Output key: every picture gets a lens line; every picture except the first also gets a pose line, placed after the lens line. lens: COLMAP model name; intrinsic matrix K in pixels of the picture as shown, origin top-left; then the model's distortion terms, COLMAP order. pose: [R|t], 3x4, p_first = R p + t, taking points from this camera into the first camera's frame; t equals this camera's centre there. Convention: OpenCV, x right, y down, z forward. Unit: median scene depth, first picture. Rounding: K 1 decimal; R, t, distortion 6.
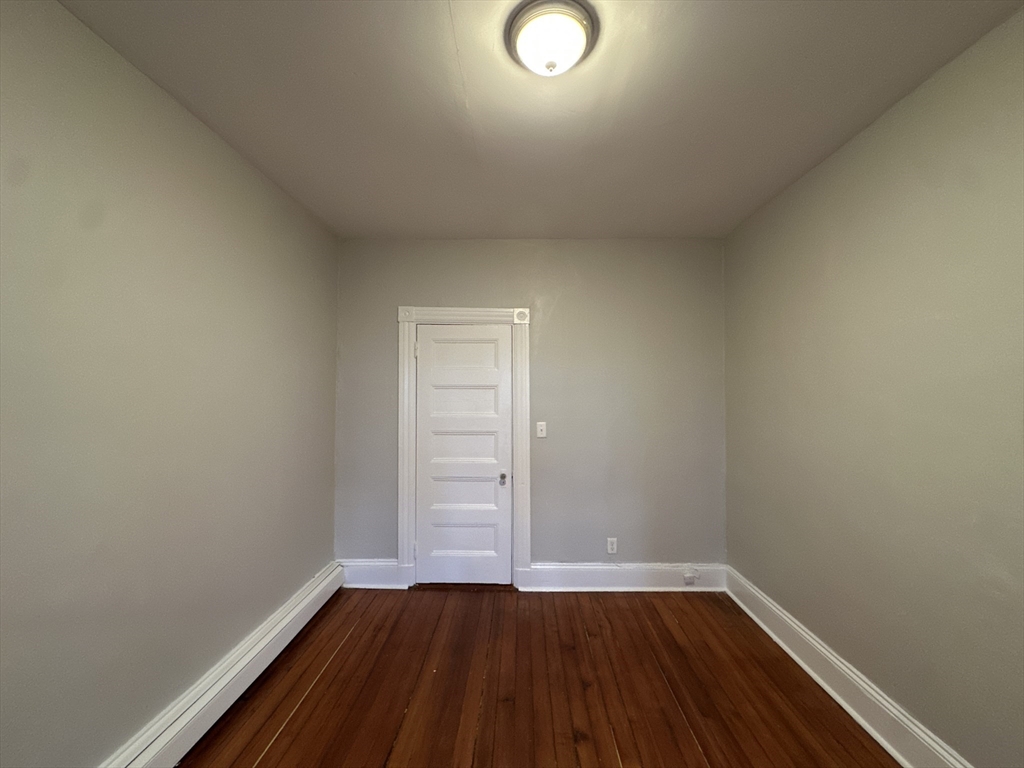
lens RADIAL K [[408.2, 0, 513.8], [0, 408.2, 383.0], [0, 0, 1]] dist [-0.002493, 0.000530]
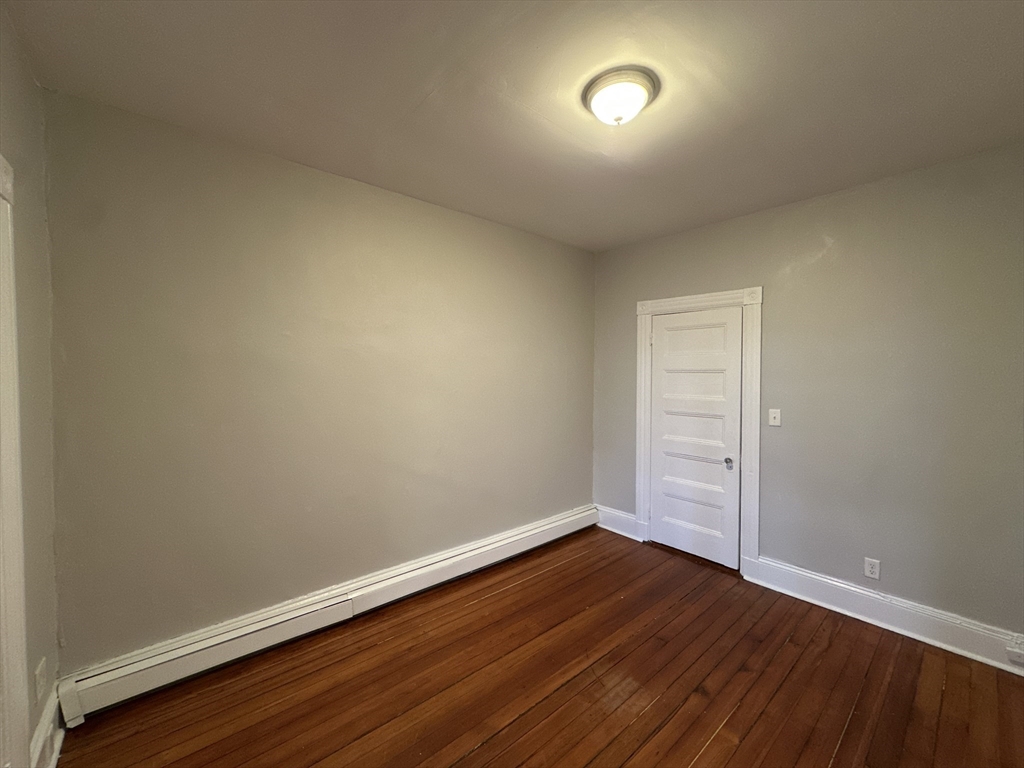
lens RADIAL K [[408.2, 0, 513.8], [0, 408.2, 383.0], [0, 0, 1]] dist [-0.002493, 0.000530]
pose [[0.664390, 0.018414, -0.747160, 0.367199], [0.018471, 0.998987, 0.041044, -0.011658], [0.747158, -0.041070, 0.663376, -0.044767]]
